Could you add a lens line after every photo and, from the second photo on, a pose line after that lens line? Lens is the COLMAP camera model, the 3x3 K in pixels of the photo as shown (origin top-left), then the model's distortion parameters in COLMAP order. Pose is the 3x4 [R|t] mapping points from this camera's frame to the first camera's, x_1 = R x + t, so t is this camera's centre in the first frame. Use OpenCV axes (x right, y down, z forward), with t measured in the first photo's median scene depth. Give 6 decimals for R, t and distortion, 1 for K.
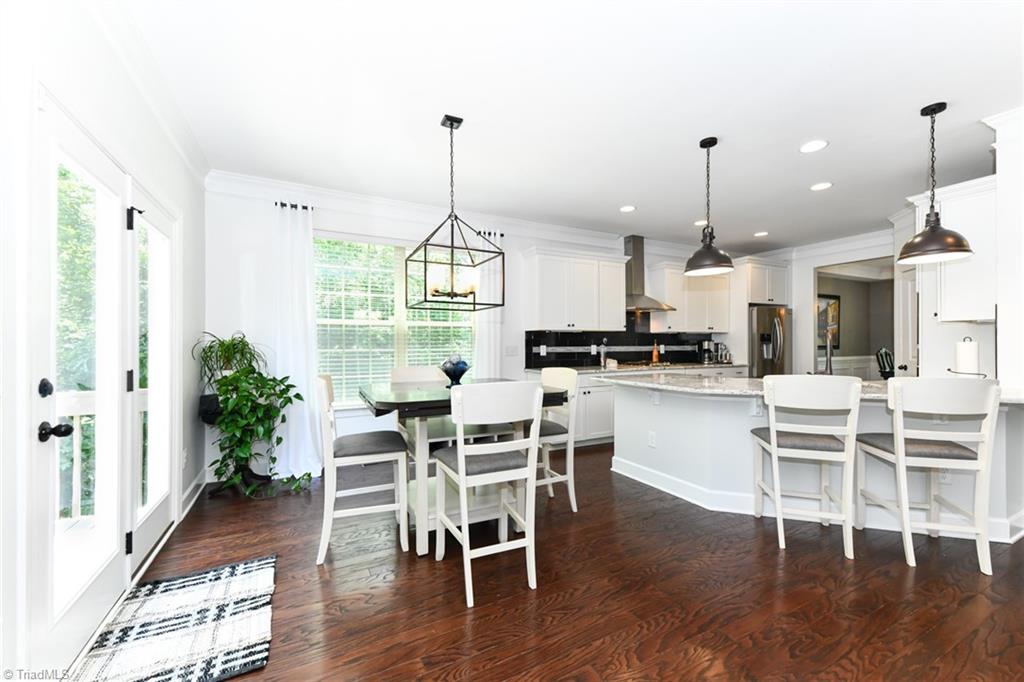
lens RADIAL K [[408.8, 0, 501.5], [0, 408.8, 344.2], [0, 0, 1]] dist [-0.001200, -0.000509]
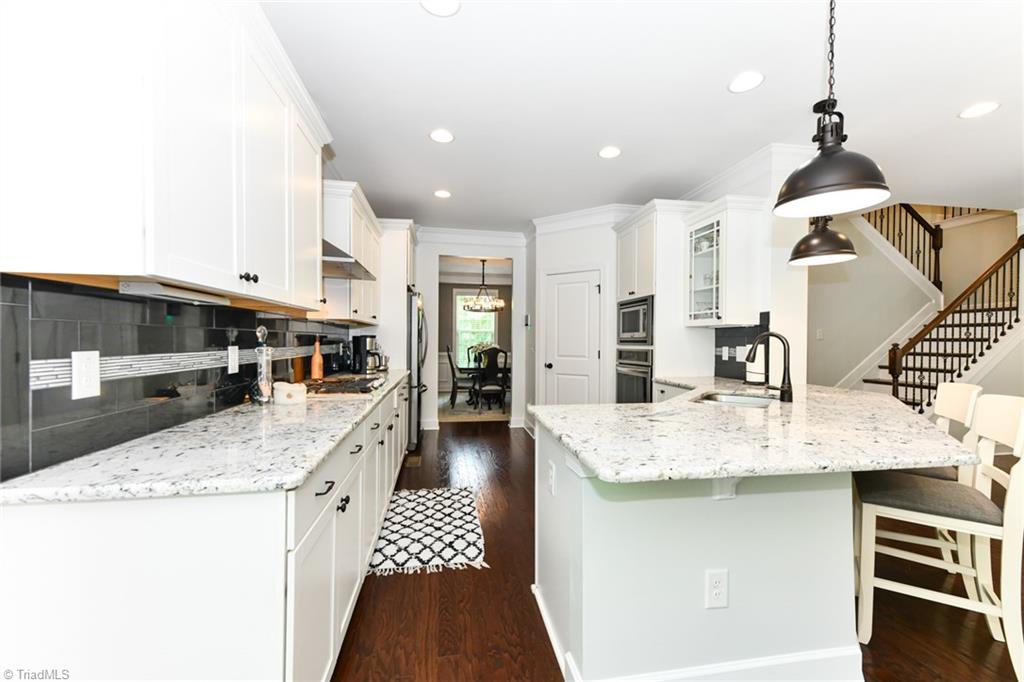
lens RADIAL K [[409.8, 0, 517.3], [0, 409.8, 340.5], [0, 0, 1]] dist [0.001337, -0.000237]
pose [[0.277923, 0.003844, 0.960596, -0.039853], [-0.010089, 0.999949, -0.001082, -0.004550], [-0.960550, -0.009391, 0.277947, 0.657060]]
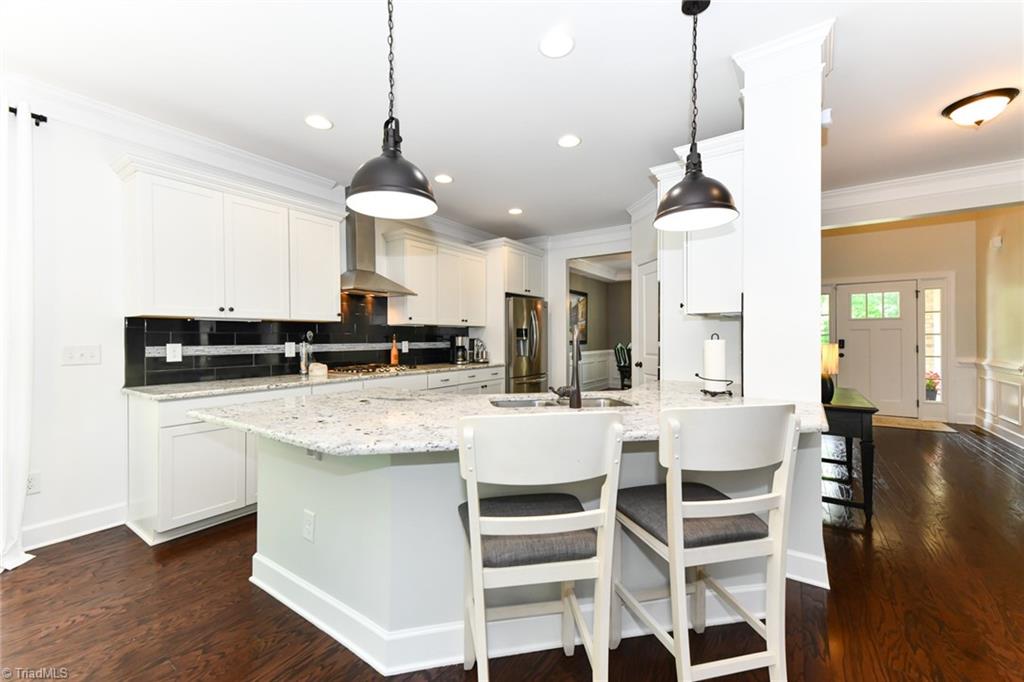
lens RADIAL K [[409.8, 0, 517.3], [0, 409.8, 340.5], [0, 0, 1]] dist [0.001337, -0.000237]
pose [[0.866101, -0.002814, 0.499862, 0.208079], [0.000072, 0.999985, 0.005503, -0.004294], [-0.499870, -0.004730, 0.866088, 0.253114]]
